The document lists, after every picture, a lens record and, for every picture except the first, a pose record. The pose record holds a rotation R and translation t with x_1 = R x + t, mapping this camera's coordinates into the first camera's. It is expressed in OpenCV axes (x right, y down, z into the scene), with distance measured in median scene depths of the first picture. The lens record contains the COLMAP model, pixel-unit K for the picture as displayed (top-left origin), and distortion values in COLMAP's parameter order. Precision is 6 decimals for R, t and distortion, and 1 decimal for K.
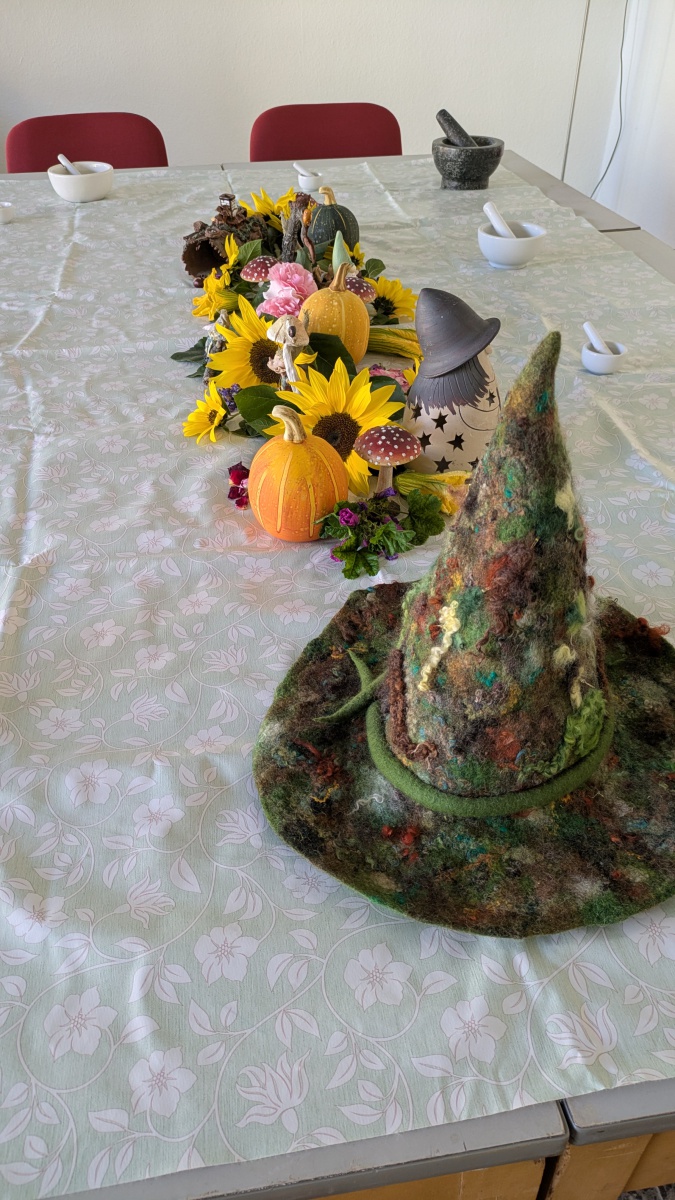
lens RADIAL K [[880.4, 0, 337.5], [0, 880.4, 600.0], [0, 0, 1]] dist [0.040362, -0.001862]
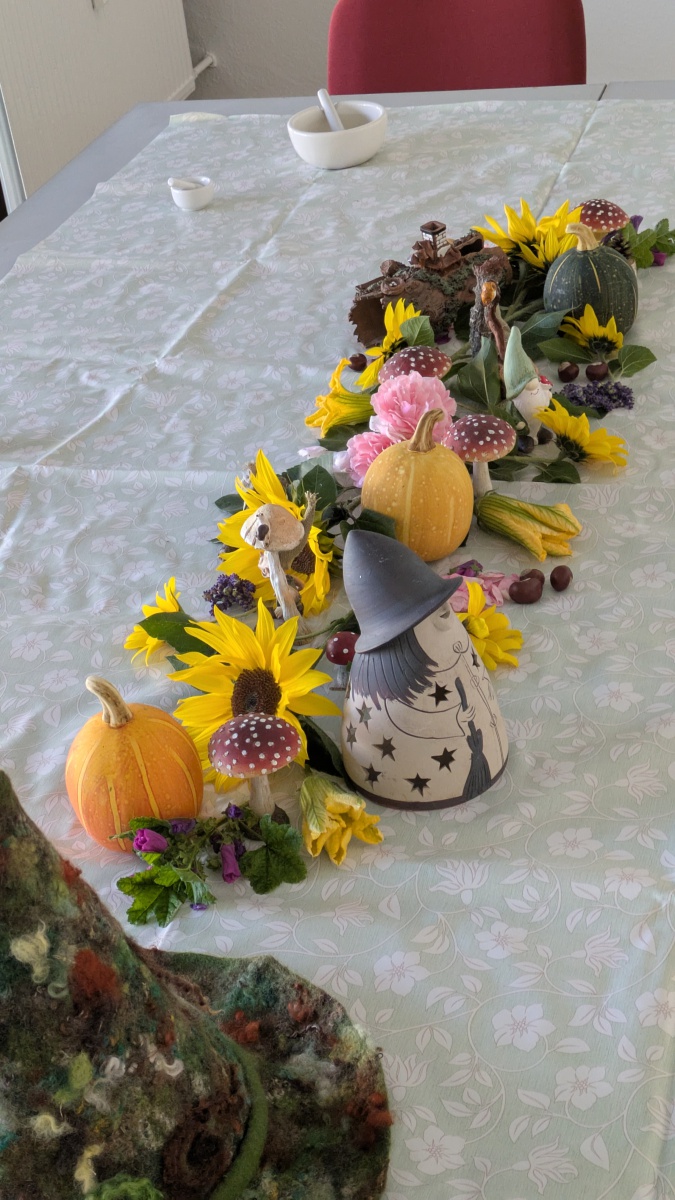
lens RADIAL K [[1803.8, 0, 337.5], [0, 1803.8, 600.0], [0, 0, 1]] dist [0.078611, -0.113407]
pose [[0.880427, 0.157486, -0.447265, 0.711720], [-0.180219, 0.983590, -0.008423, -0.274969], [0.438599, 0.088022, 0.894362, -0.268243]]
